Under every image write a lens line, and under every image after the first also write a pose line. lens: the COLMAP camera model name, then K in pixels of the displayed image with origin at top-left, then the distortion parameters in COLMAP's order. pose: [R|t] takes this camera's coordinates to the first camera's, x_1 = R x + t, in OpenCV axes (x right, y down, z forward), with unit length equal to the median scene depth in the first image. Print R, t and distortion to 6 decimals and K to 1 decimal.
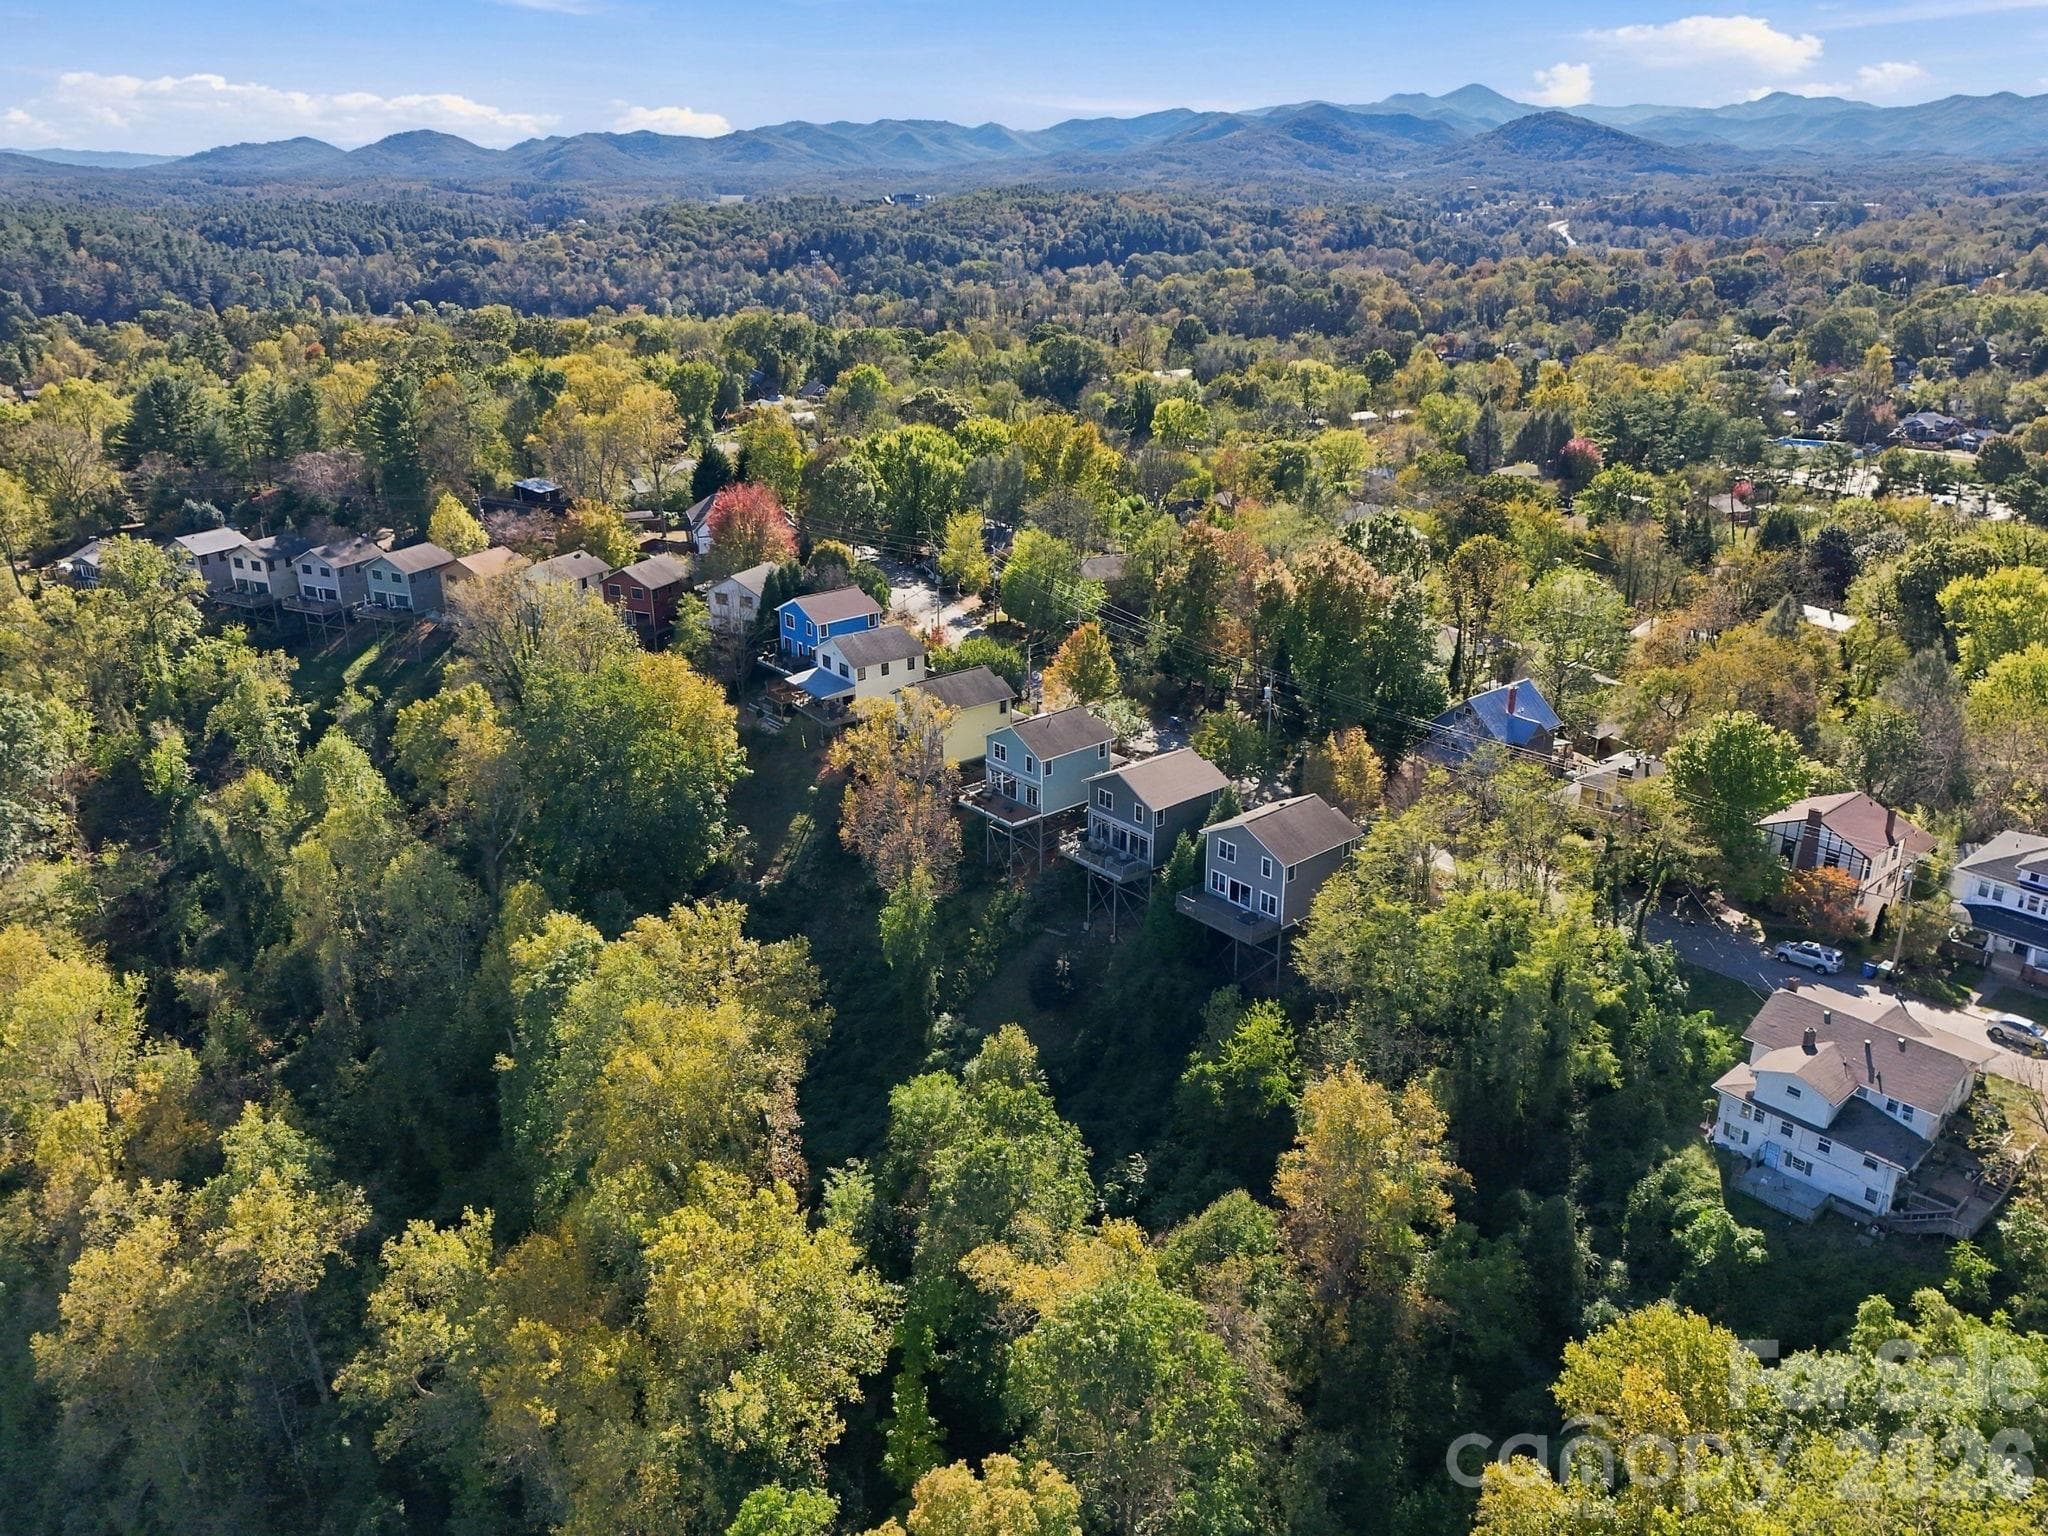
lens RADIAL K [[1544.7, 0, 1024.0], [0, 1544.7, 768.0], [0, 0, 1]] dist [0.045588, -0.000233]
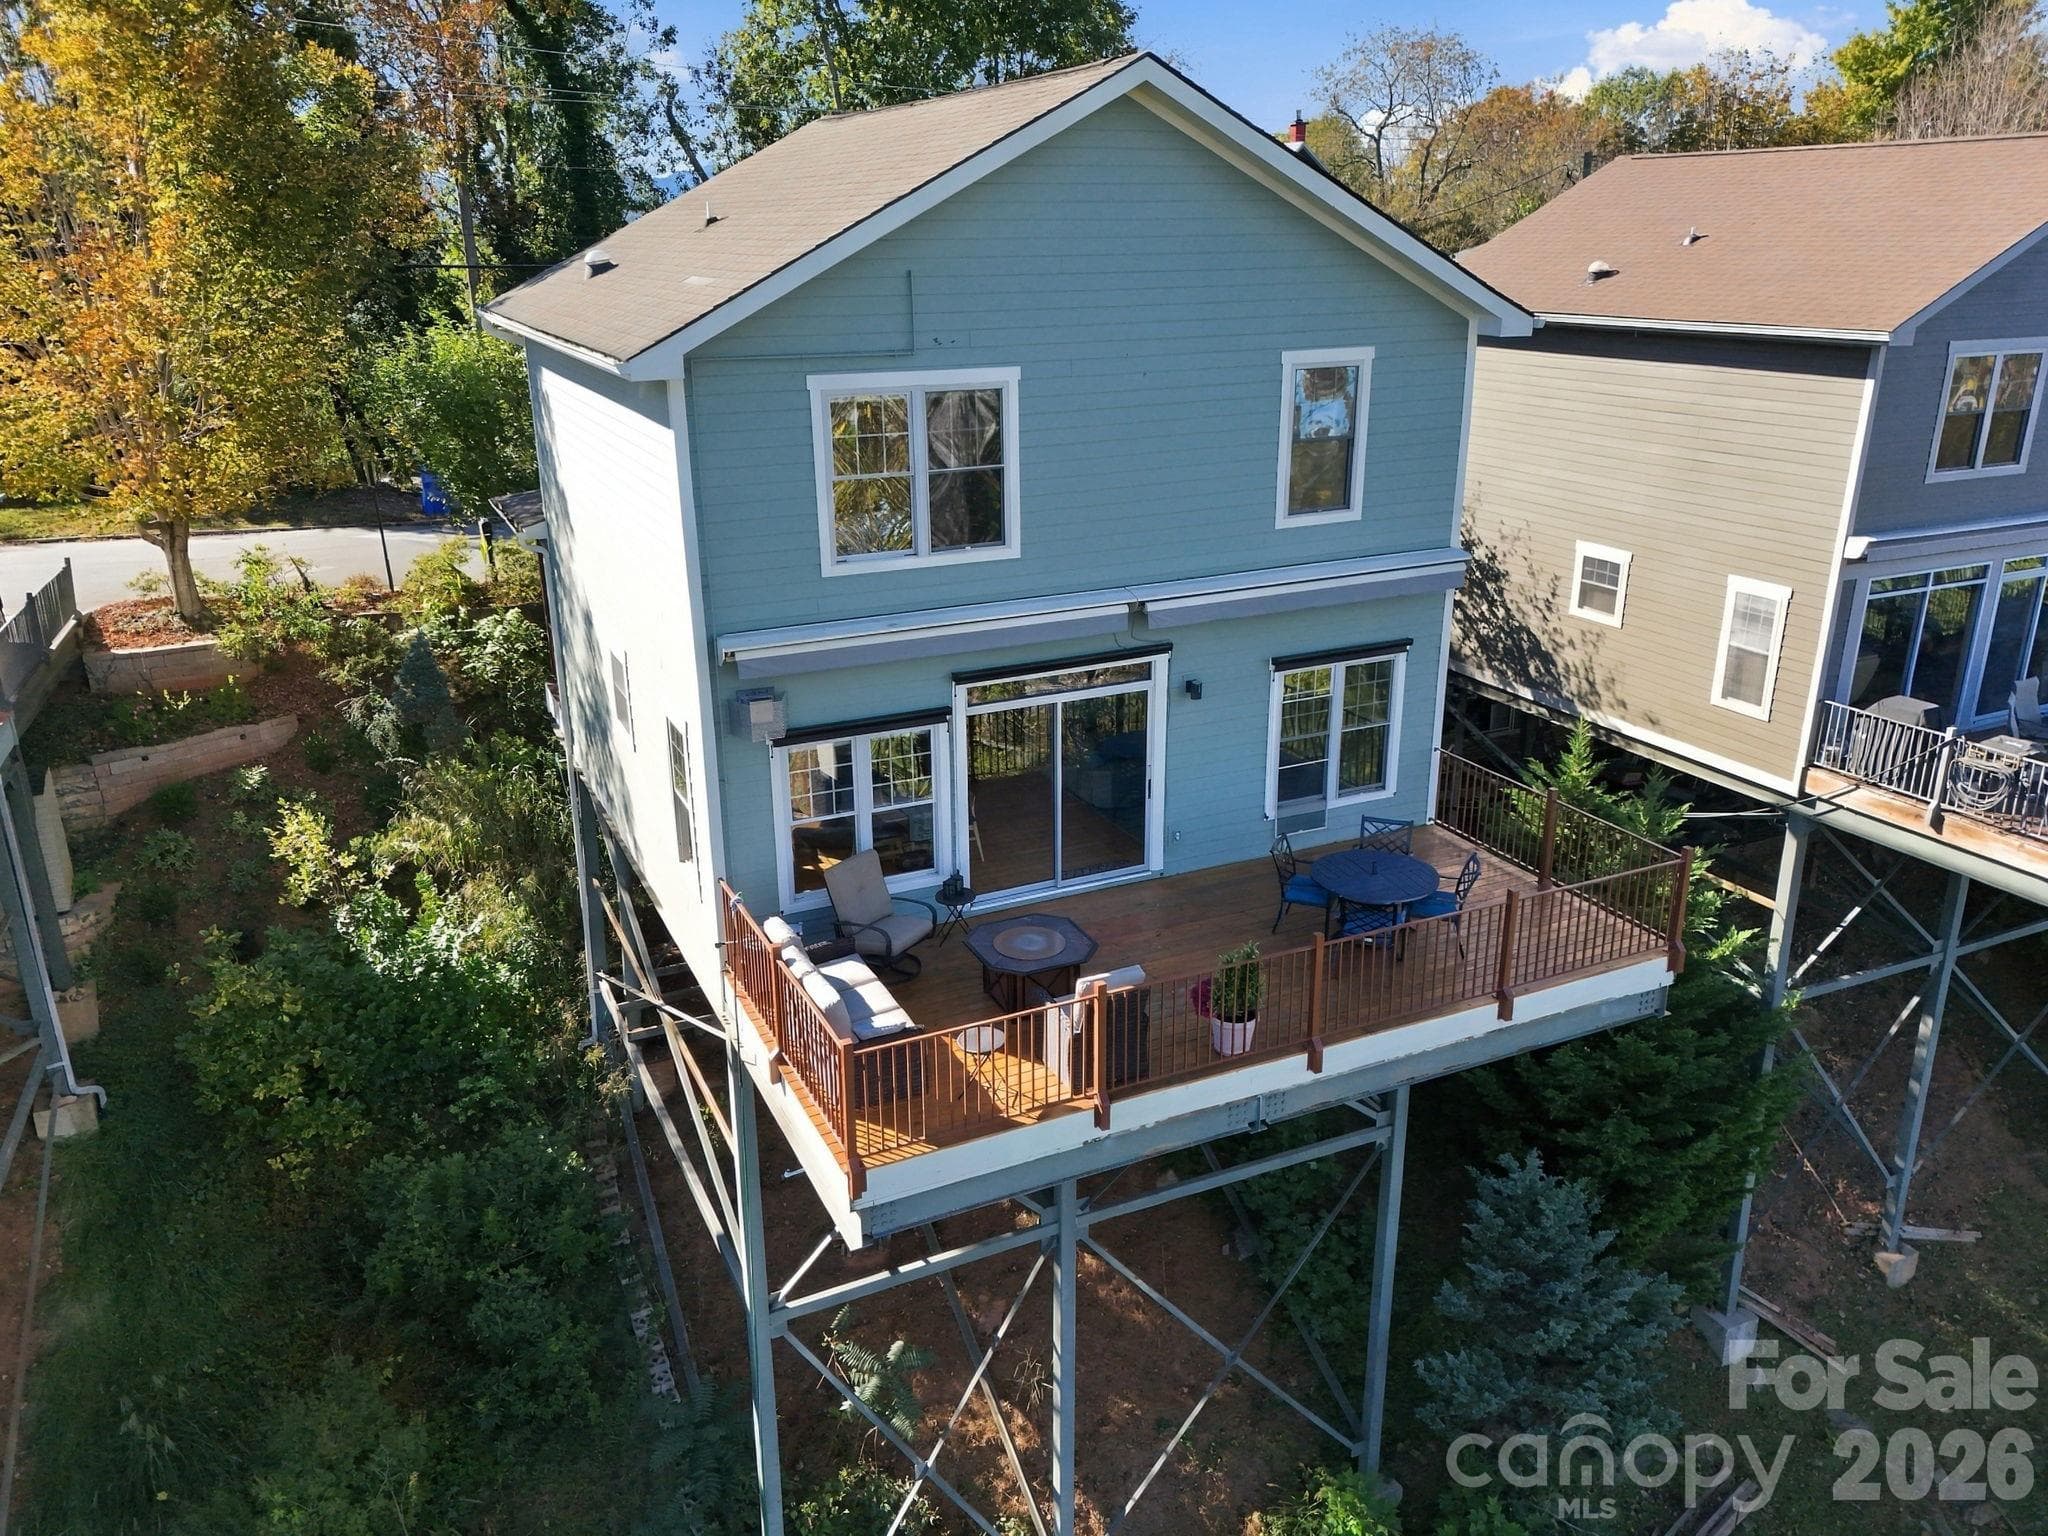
lens RADIAL K [[1544.7, 0, 1024.0], [0, 1544.7, 768.0], [0, 0, 1]] dist [0.045588, -0.000233]
pose [[0.269659, -0.320795, 0.907951, -0.100028], [0.363334, 0.907082, 0.212579, -0.011283], [-0.891780, 0.272566, 0.361159, 0.923562]]
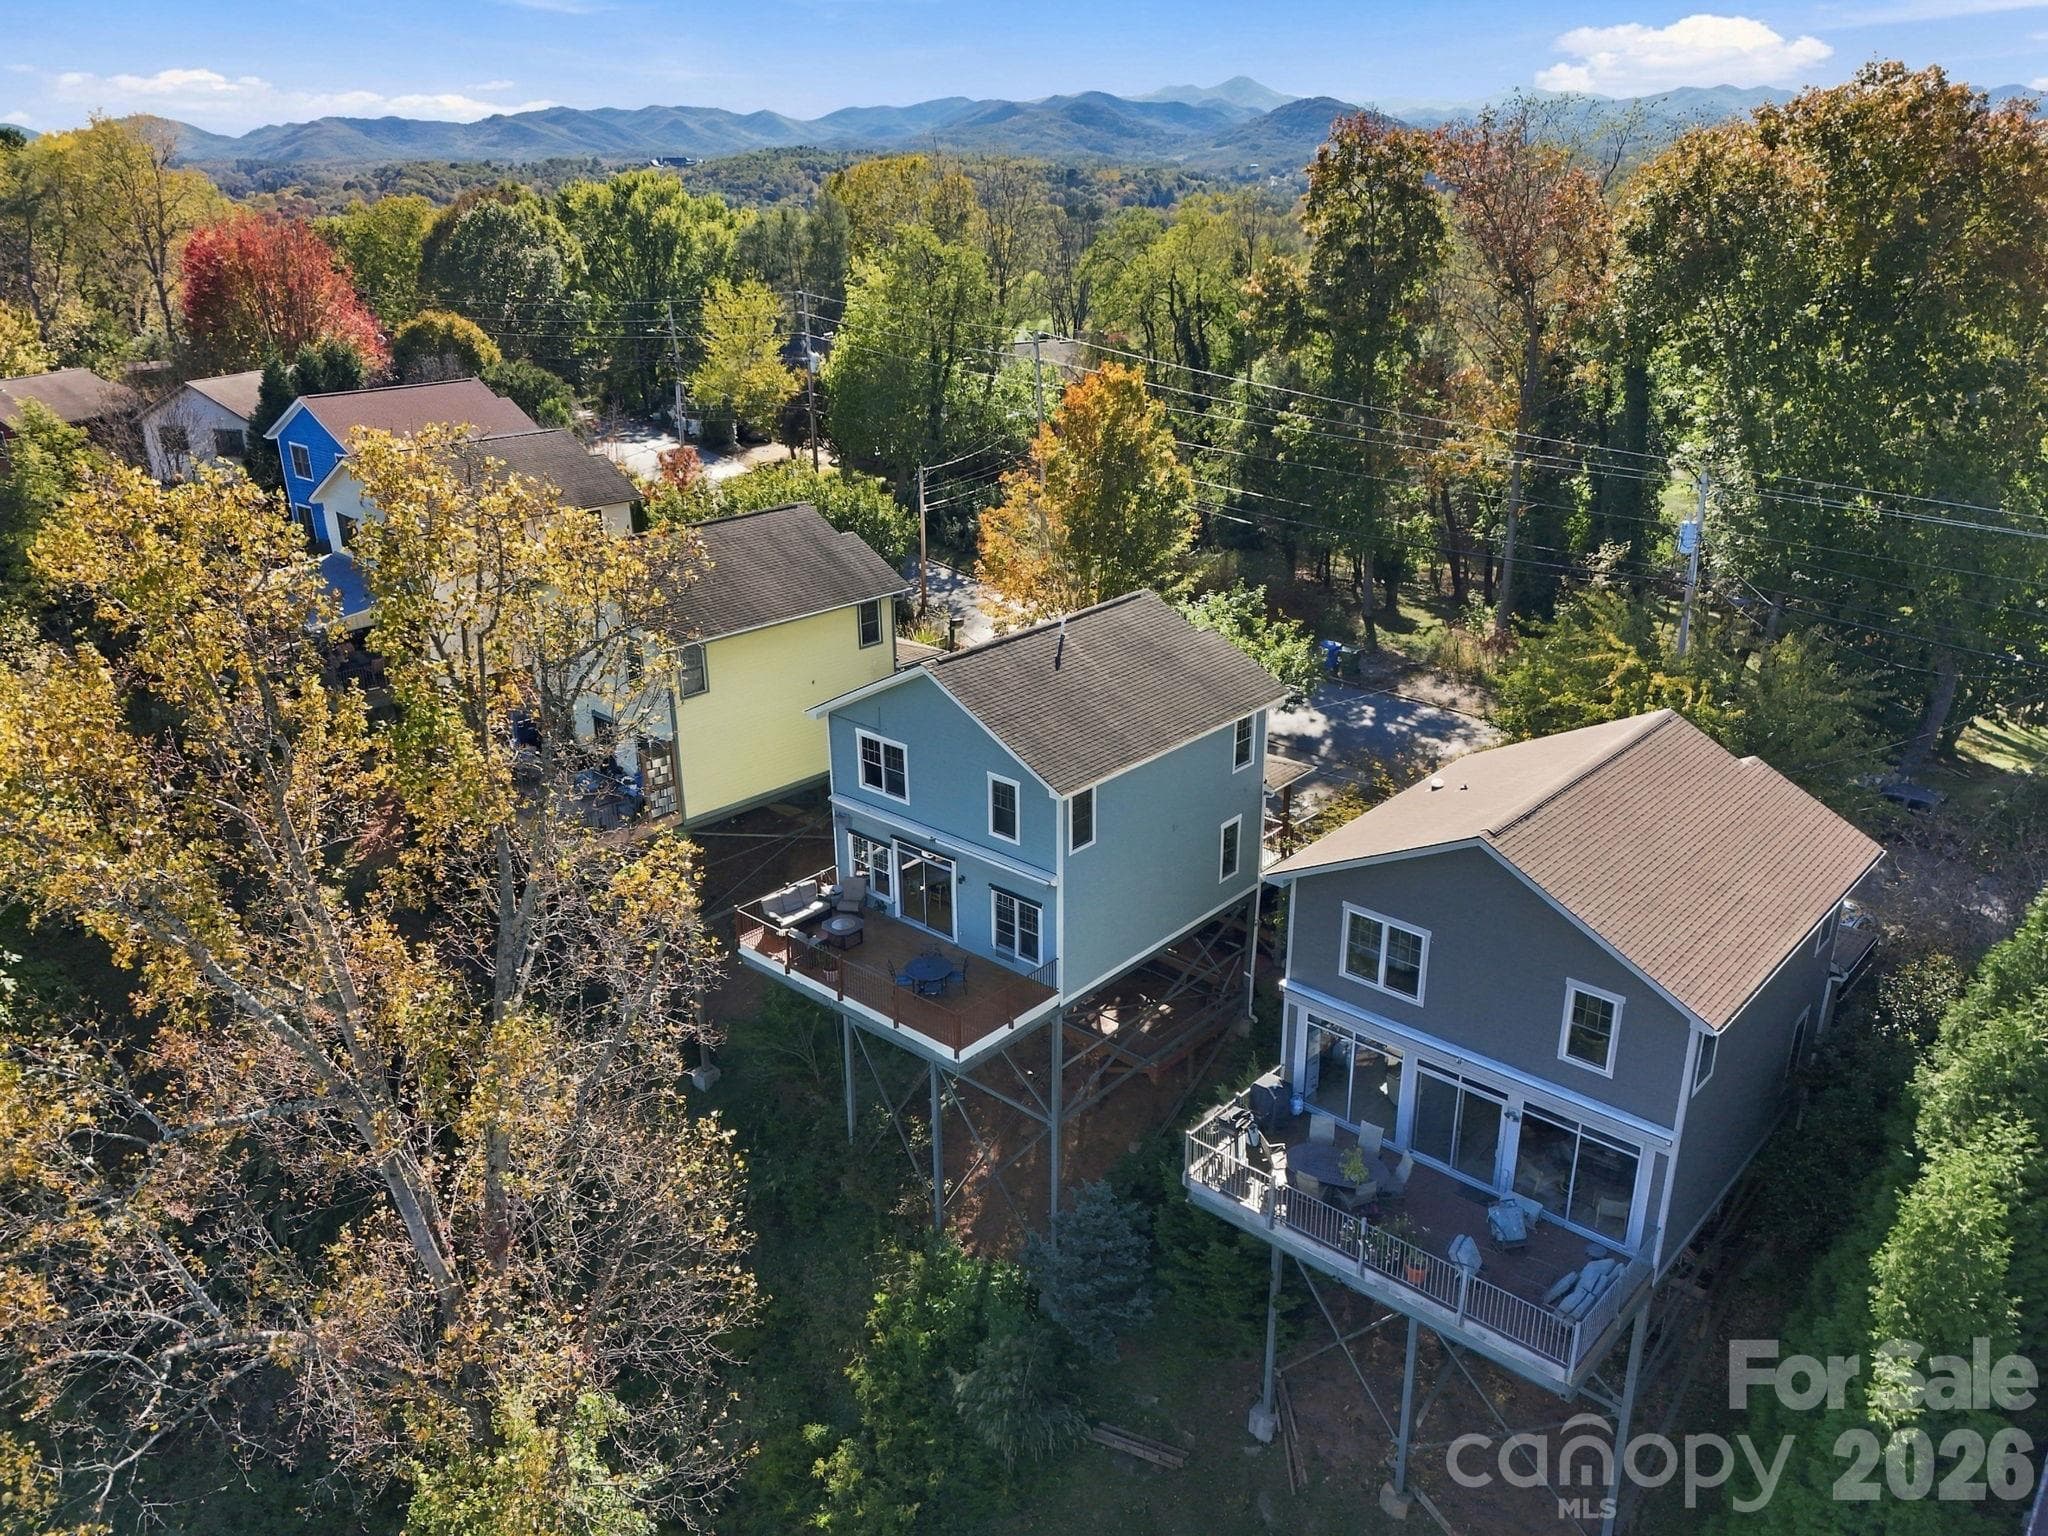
lens RADIAL K [[1544.7, 0, 1024.0], [0, 1544.7, 768.0], [0, 0, 1]] dist [0.045588, -0.000233]
pose [[0.991220, -0.052545, 0.121333, -0.022973], [0.052130, 0.998619, 0.006596, -0.010098], [-0.121512, -0.000213, 0.992590, 0.691433]]
